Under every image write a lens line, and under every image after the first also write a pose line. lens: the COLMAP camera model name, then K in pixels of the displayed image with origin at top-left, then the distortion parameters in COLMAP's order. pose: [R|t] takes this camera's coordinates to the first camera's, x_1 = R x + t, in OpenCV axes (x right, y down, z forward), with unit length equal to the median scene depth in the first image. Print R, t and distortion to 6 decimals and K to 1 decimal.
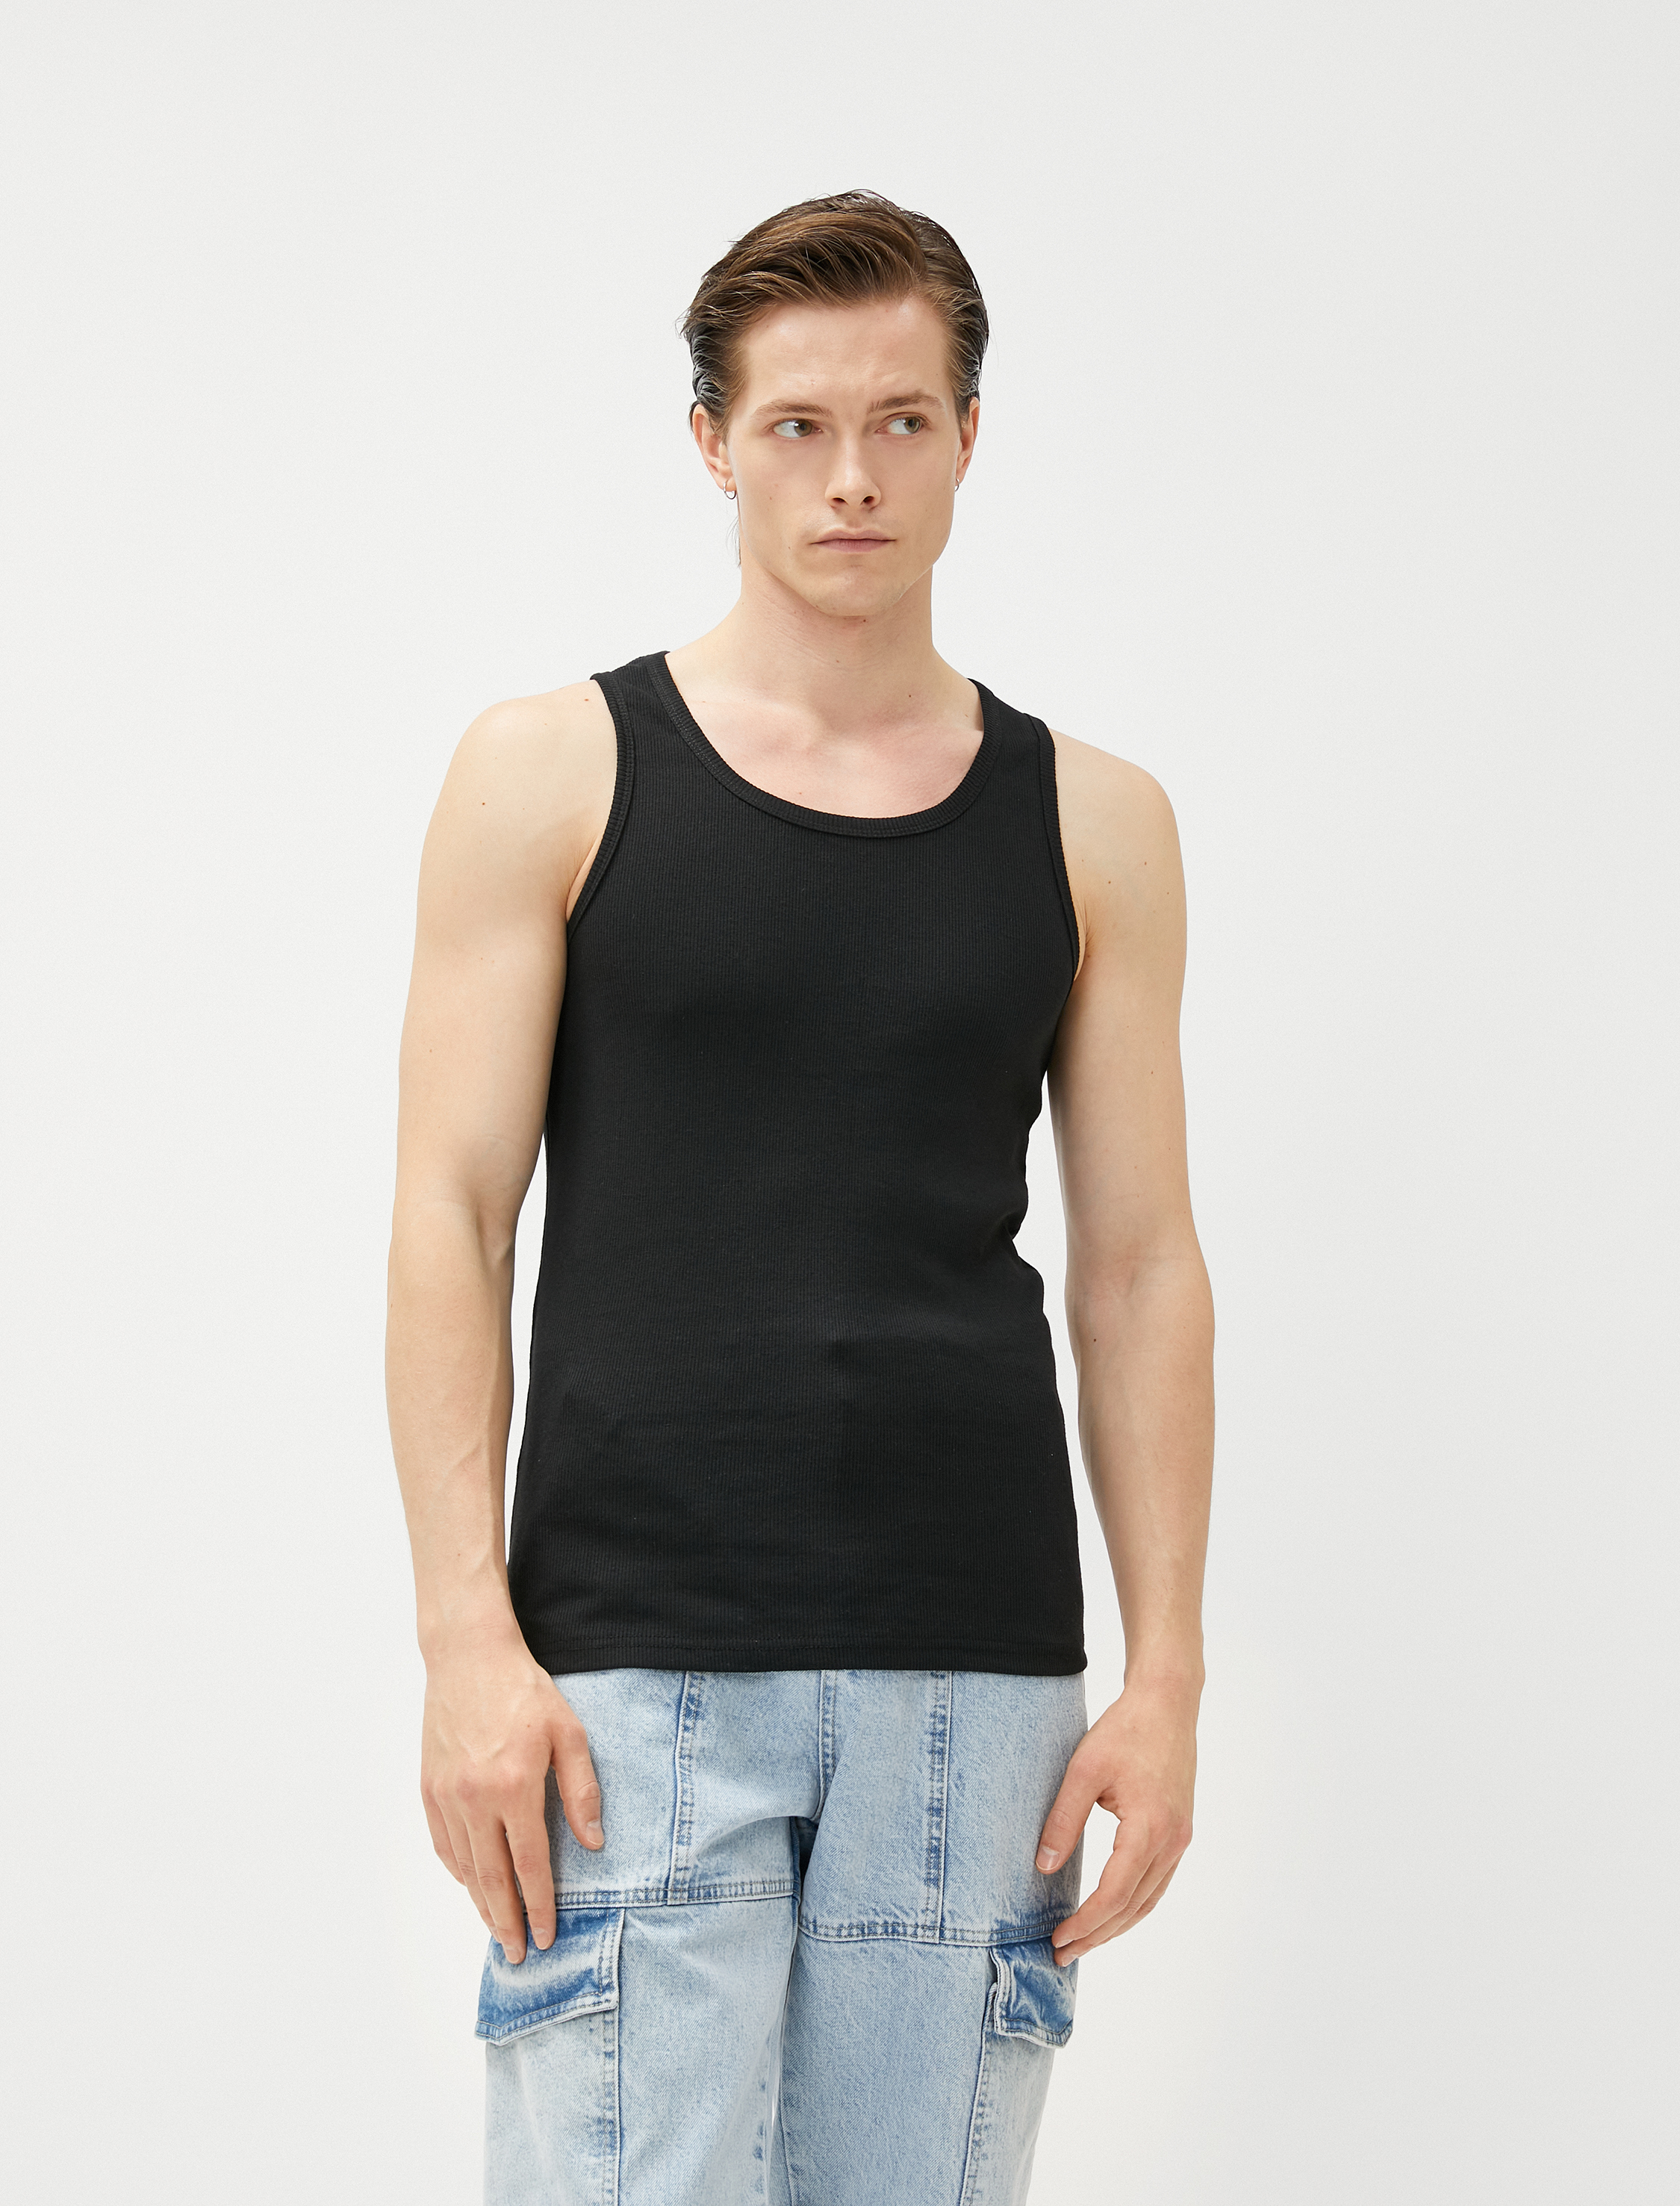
lens RADIAL K [[4585.5, 0, 840.0], [0, 4585.5, 1103.0], [0, 0, 1]] dist [-0.292768, 0.013422]
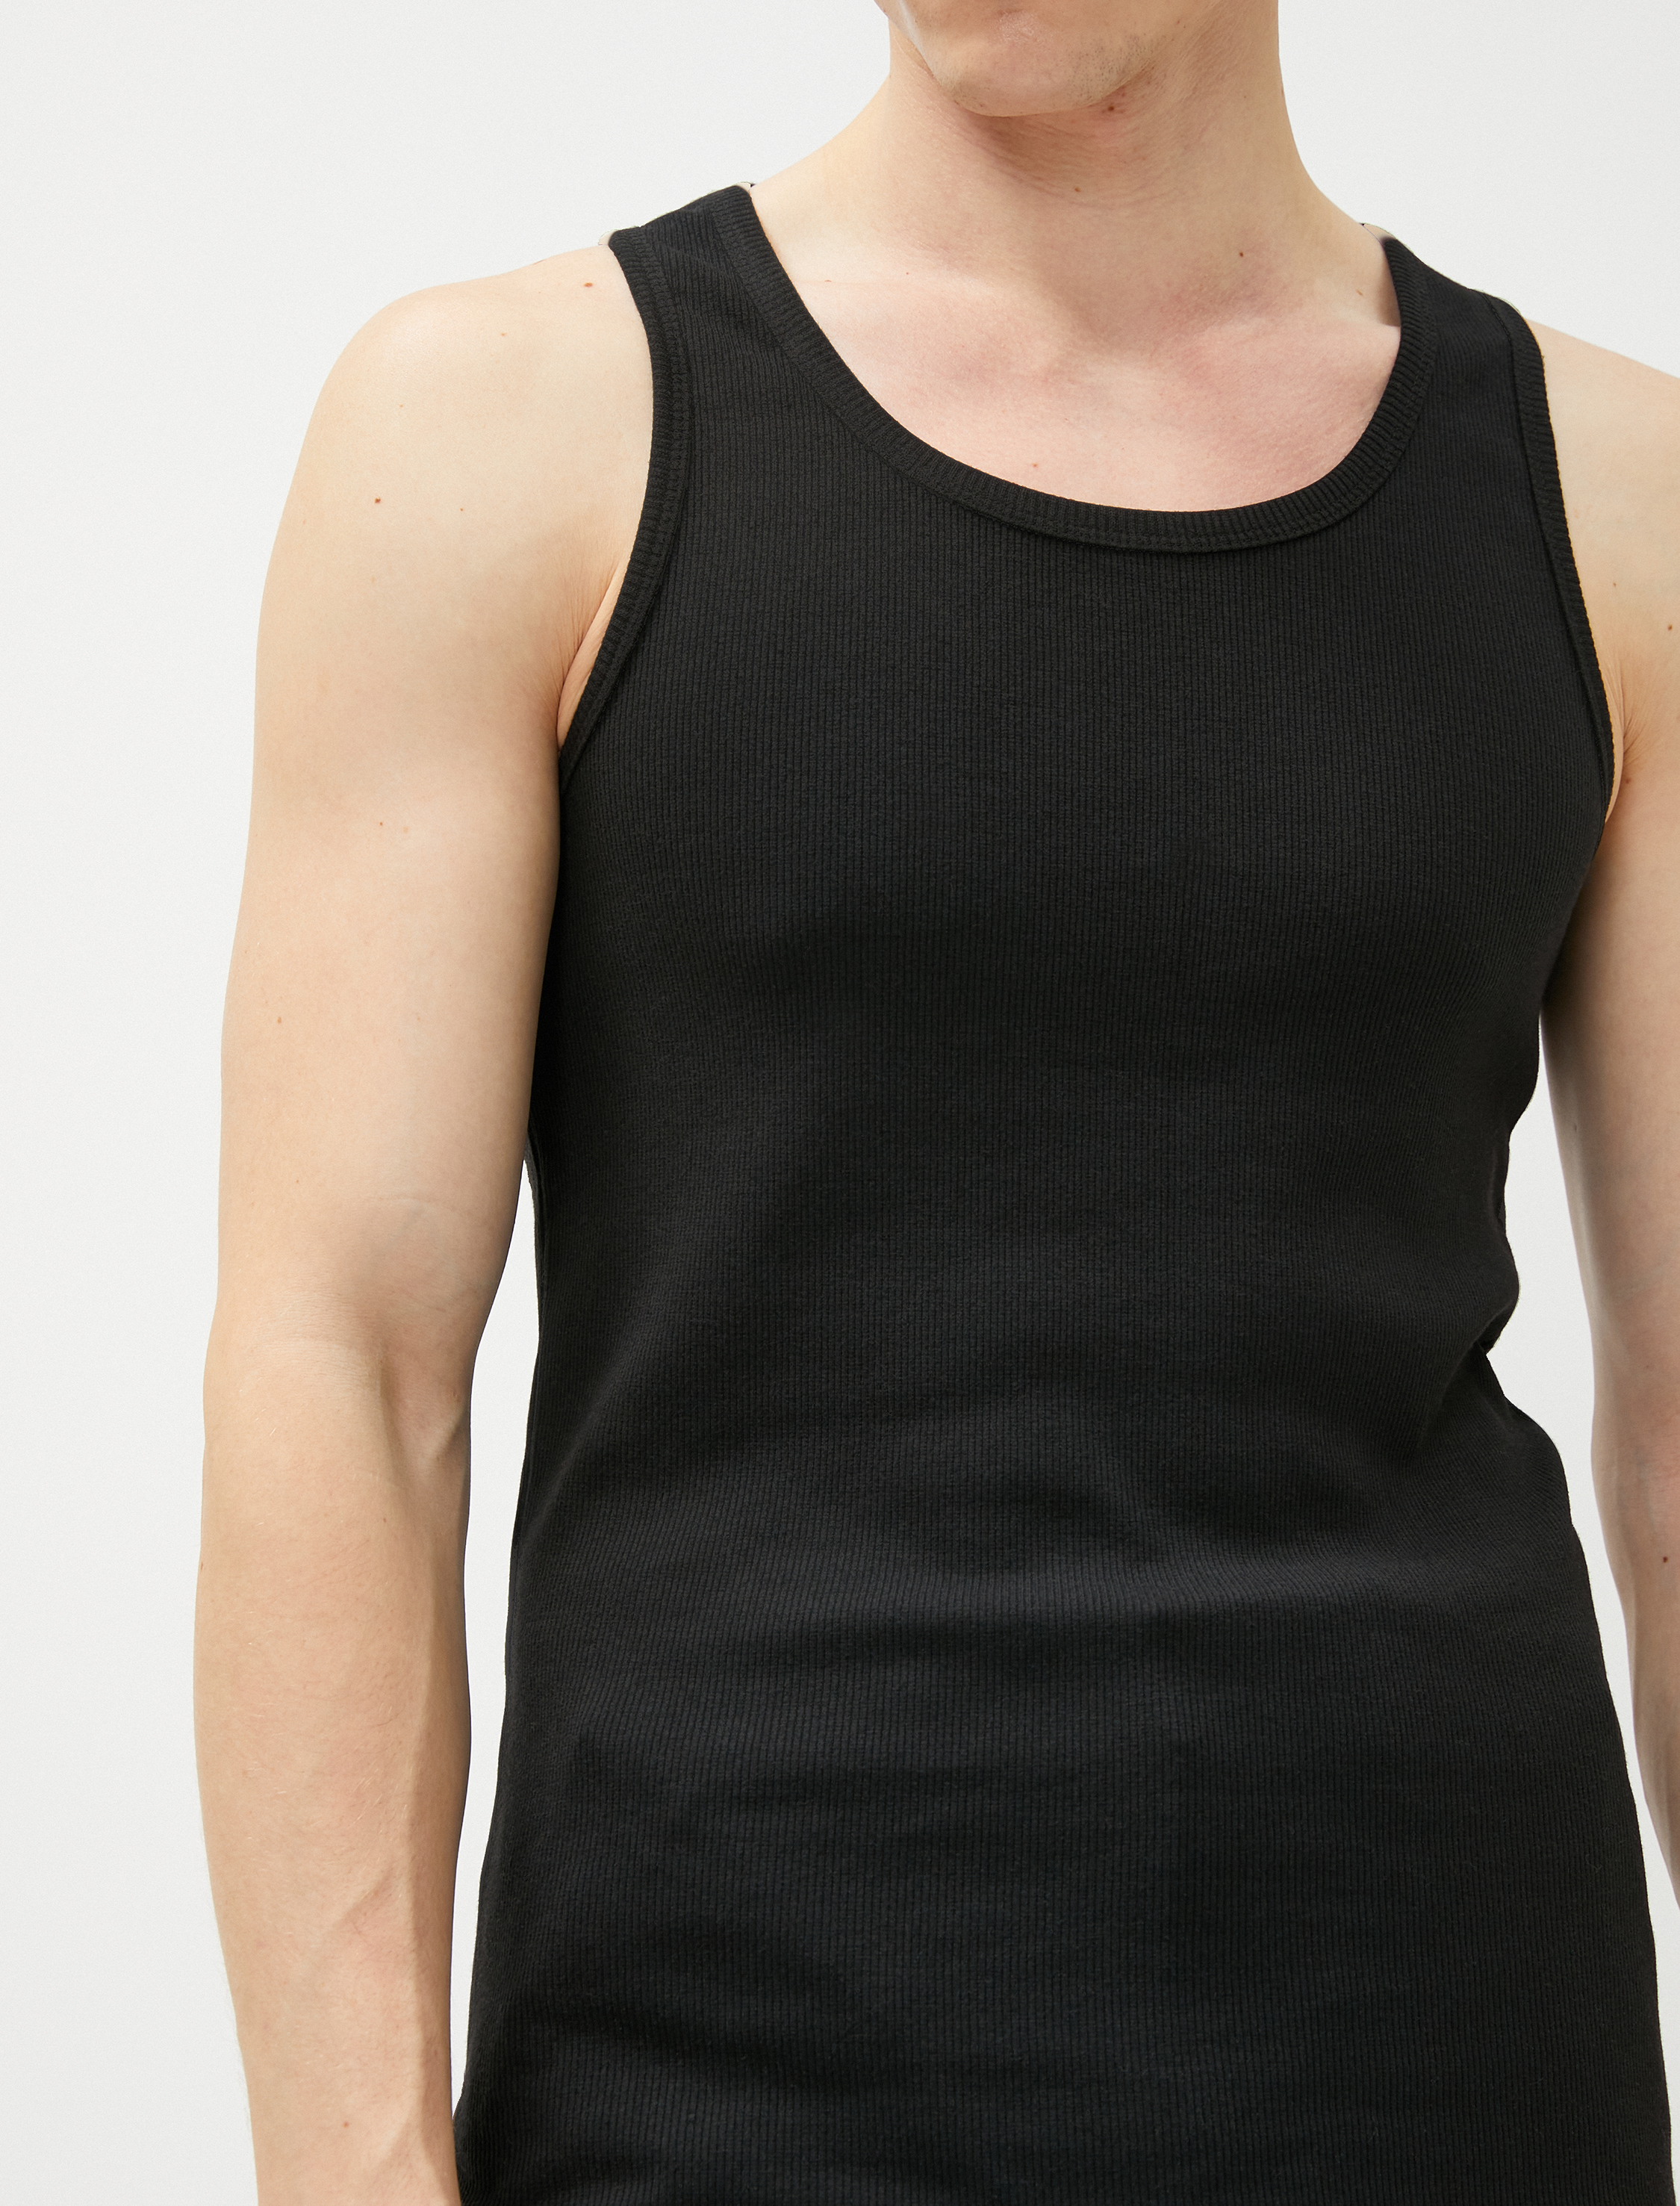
lens RADIAL K [[7930.5, 0, 840.0], [0, 7930.5, 1103.0], [0, 0, 1]] dist [0.202478, 0.103986]
pose [[0.999054, -0.027652, -0.033552, -0.002882], [0.028050, 0.999541, 0.011448, -0.010519], [0.033220, -0.012378, 0.999371, 0.163075]]
